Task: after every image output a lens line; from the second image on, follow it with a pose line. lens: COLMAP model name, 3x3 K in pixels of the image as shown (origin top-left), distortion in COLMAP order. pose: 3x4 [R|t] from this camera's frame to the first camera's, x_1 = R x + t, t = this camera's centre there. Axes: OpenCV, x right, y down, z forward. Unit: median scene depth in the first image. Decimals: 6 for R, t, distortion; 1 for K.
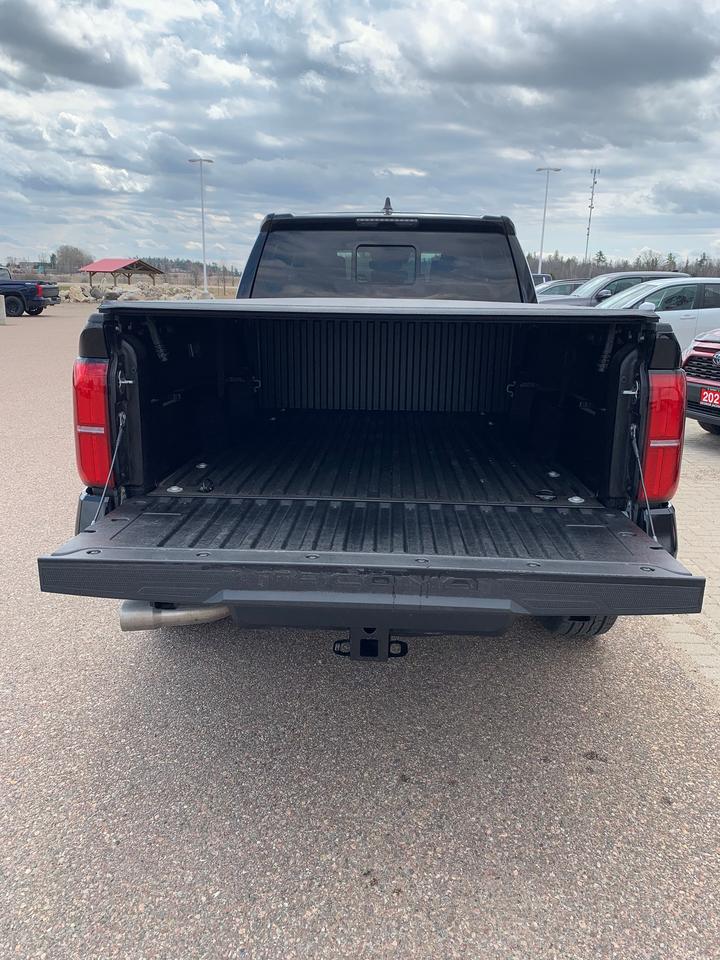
lens RADIAL K [[724.1, 0, 348.3], [0, 724.1, 474.4], [0, 0, 1]] dist [0.015296, -0.006861]
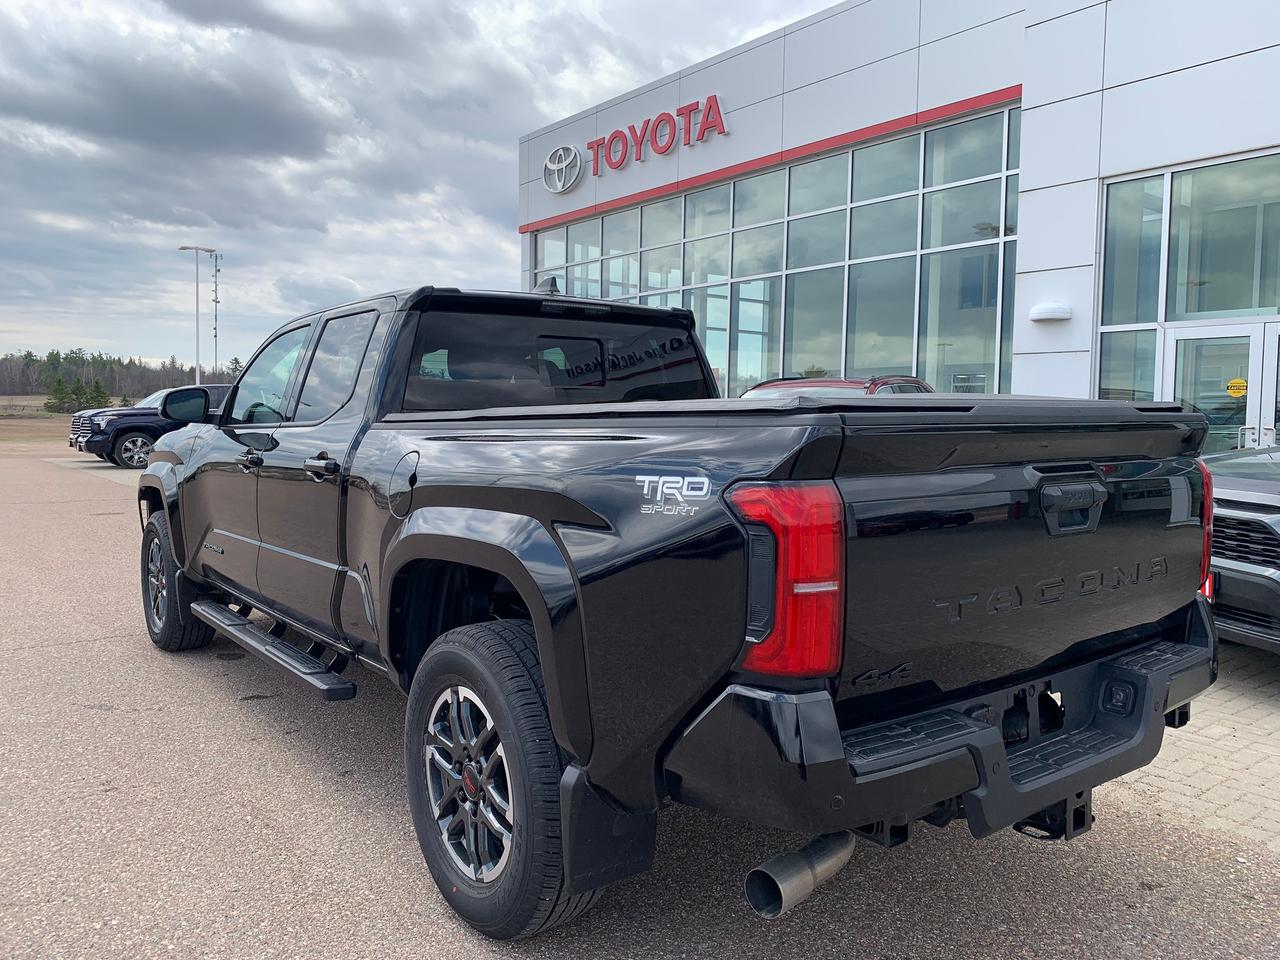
lens RADIAL K [[984.5, 0, 631.8], [0, 984.5, 482.1], [0, 0, 1]] dist [0.019948, -0.001765]
pose [[0.765863, -0.057040, 0.640469, -1.004546], [0.167075, 0.979499, -0.112552, -0.080934], [-0.620918, 0.193205, 0.759692, 0.395008]]
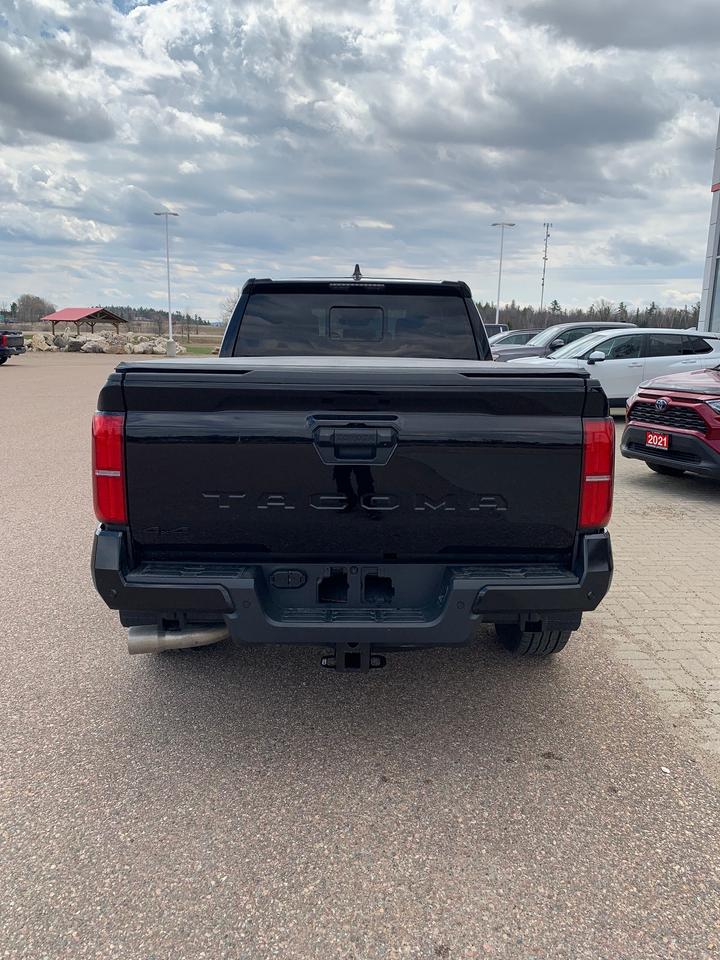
lens RADIAL K [[724.1, 0, 348.3], [0, 724.1, 474.4], [0, 0, 1]] dist [0.015296, -0.006861]
pose [[0.998774, -0.012245, 0.047970, -0.028565], [0.015215, 0.997956, -0.062063, 0.016430], [-0.047112, 0.062717, 0.996919, -0.155071]]
